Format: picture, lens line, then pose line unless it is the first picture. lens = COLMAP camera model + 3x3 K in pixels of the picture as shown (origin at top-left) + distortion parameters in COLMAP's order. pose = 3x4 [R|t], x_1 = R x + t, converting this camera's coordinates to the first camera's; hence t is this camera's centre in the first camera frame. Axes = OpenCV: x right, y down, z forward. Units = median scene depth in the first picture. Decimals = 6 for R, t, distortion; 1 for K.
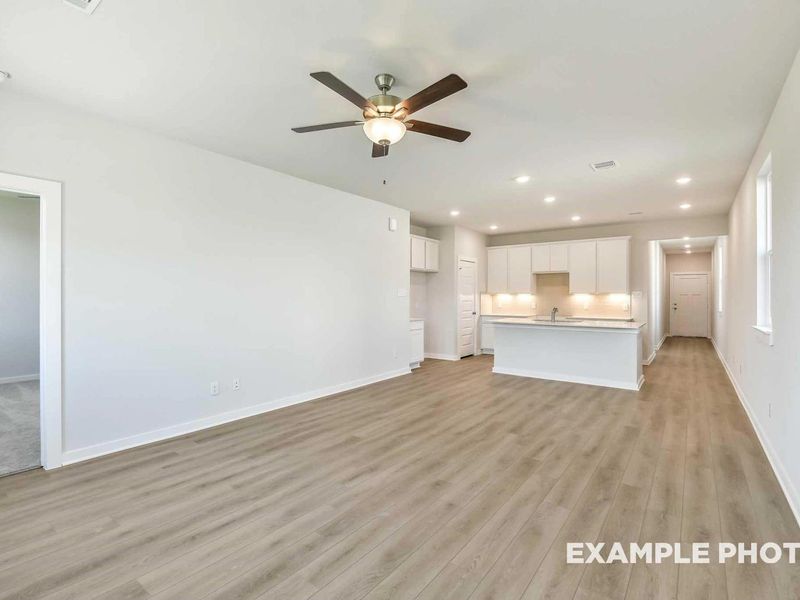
lens RADIAL K [[390.8, 0, 401.0], [0, 390.8, 293.3], [0, 0, 1]] dist [-0.004620, -0.003459]
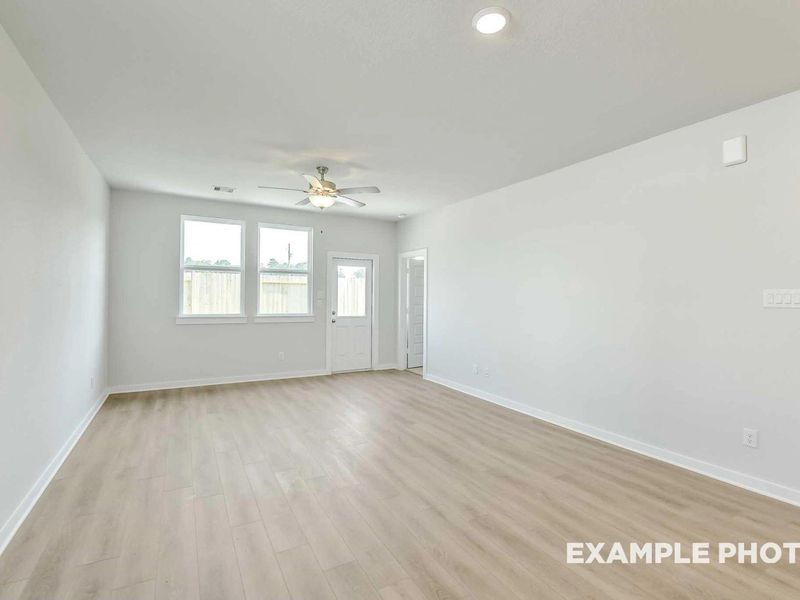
lens RADIAL K [[390.8, 0, 402.4], [0, 390.8, 296.2], [0, 0, 1]] dist [-0.004620, -0.003459]
pose [[-0.405538, -0.006154, -0.914057, 0.975743], [-0.001697, 0.999981, -0.005979, -0.004326], [0.914077, -0.000874, -0.405541, 1.464004]]
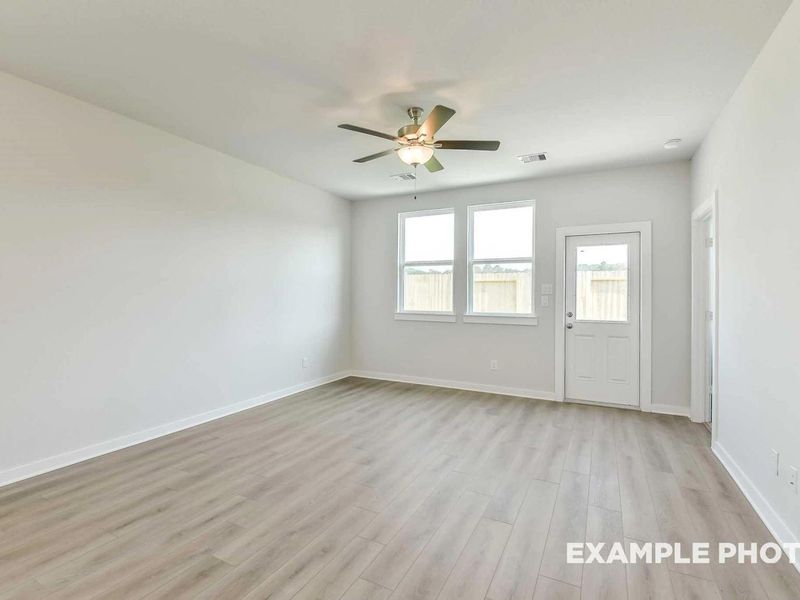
lens RADIAL K [[390.8, 0, 401.3], [0, 390.8, 294.8], [0, 0, 1]] dist [-0.004620, -0.003459]
pose [[-0.986289, -0.008082, -0.164831, 0.144211], [-0.005514, 0.999856, -0.016032, 0.023972], [0.164936, -0.014903, -0.986192, 1.608308]]
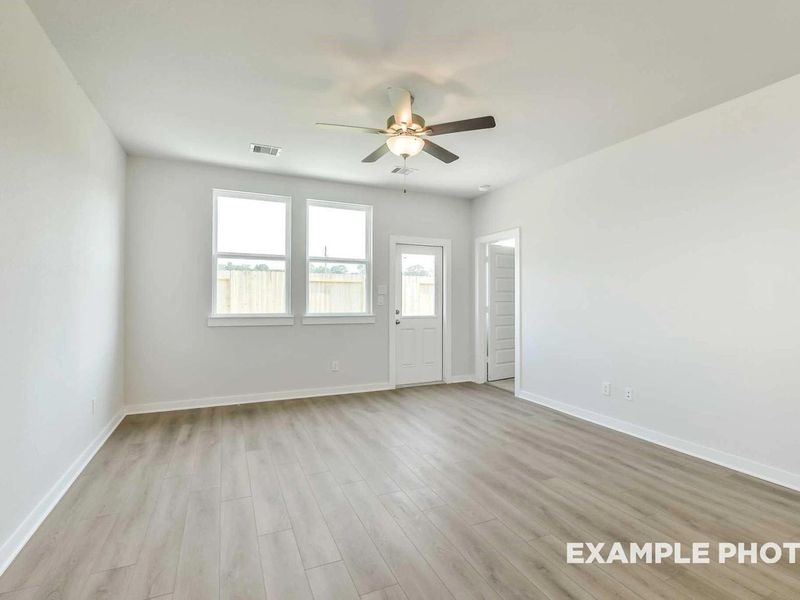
lens RADIAL K [[390.8, 0, 402.5], [0, 390.8, 296.2], [0, 0, 1]] dist [-0.004620, -0.003459]
pose [[-0.482278, -0.007256, -0.875988, 0.698408], [0.005179, 0.999925, -0.011133, 0.021817], [0.876003, -0.009906, -0.482204, 1.136296]]
